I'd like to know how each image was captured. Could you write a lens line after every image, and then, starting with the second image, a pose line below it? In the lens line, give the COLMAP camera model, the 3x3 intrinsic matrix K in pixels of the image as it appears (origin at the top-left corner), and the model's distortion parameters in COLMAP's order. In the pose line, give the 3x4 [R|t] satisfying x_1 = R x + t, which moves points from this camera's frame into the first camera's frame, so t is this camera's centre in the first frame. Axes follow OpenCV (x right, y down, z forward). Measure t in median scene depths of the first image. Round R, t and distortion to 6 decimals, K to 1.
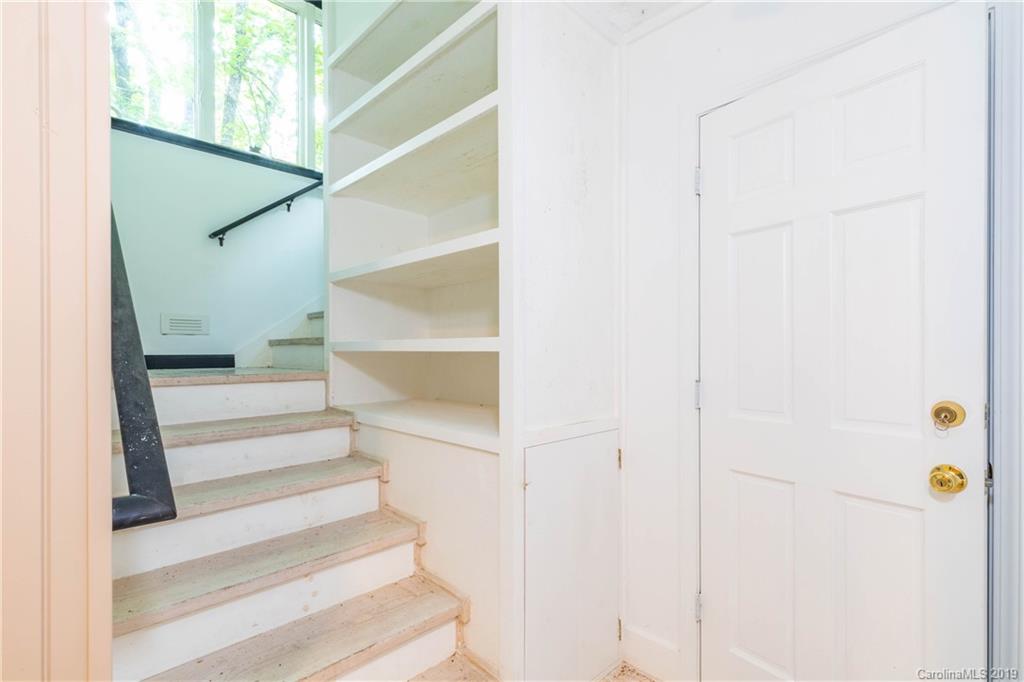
lens RADIAL K [[475.6, 0, 516.0], [0, 475.6, 349.3], [0, 0, 1]] dist [0.009005, -0.001174]
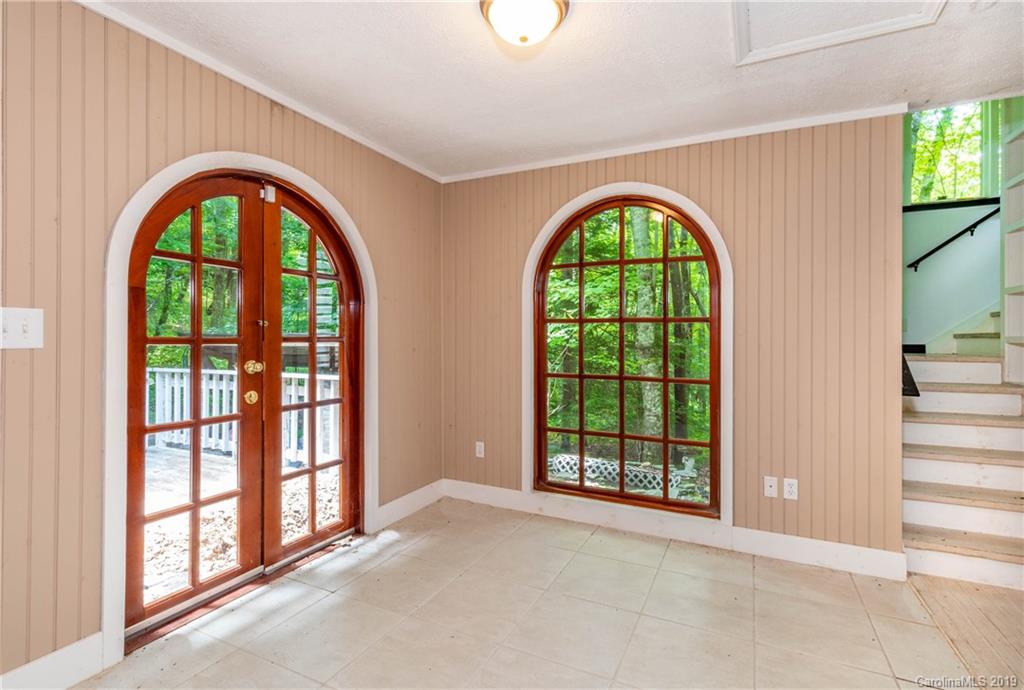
lens RADIAL K [[475.6, 0, 516.3], [0, 475.6, 339.8], [0, 0, 1]] dist [0.009005, -0.001174]
pose [[0.340020, 0.001724, -0.940417, 0.430682], [0.015632, 0.999850, 0.007485, -0.035998], [0.940288, -0.017245, 0.339942, -0.808892]]
